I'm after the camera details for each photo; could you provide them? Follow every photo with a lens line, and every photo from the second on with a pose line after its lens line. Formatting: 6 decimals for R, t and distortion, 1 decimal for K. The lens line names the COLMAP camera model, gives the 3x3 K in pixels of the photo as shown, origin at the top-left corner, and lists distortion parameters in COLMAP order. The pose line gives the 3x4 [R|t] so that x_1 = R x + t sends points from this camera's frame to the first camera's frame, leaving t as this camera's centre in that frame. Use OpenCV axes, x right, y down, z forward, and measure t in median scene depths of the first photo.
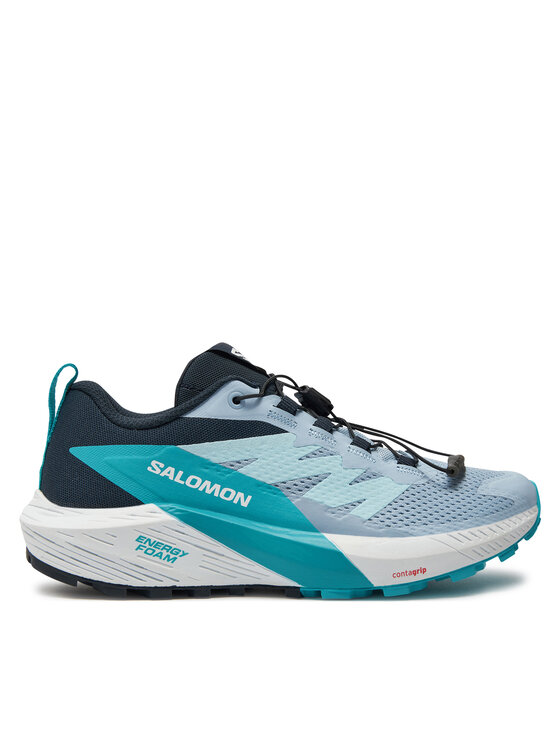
lens RADIAL K [[797.4, 0, 280.7], [0, 797.4, 426.4], [0, 0, 1]] dist [-0.067428, -0.002936]
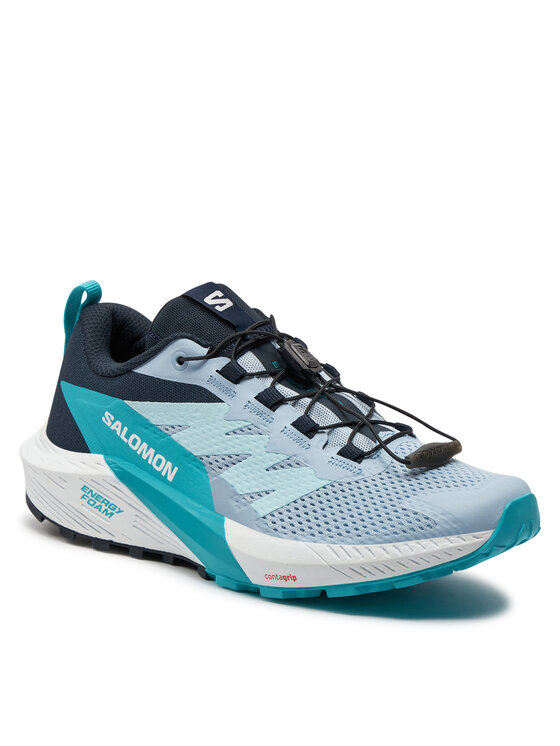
lens RADIAL K [[2198.1, 0, 280.0], [0, 2198.1, 373.0], [0, 0, 1]] dist [-0.013253, -0.073206]
pose [[0.762260, 0.150642, -0.629498, 1.688783], [-0.021771, 0.977957, 0.207668, -0.566735], [0.646905, -0.144592, 0.748737, -0.871905]]
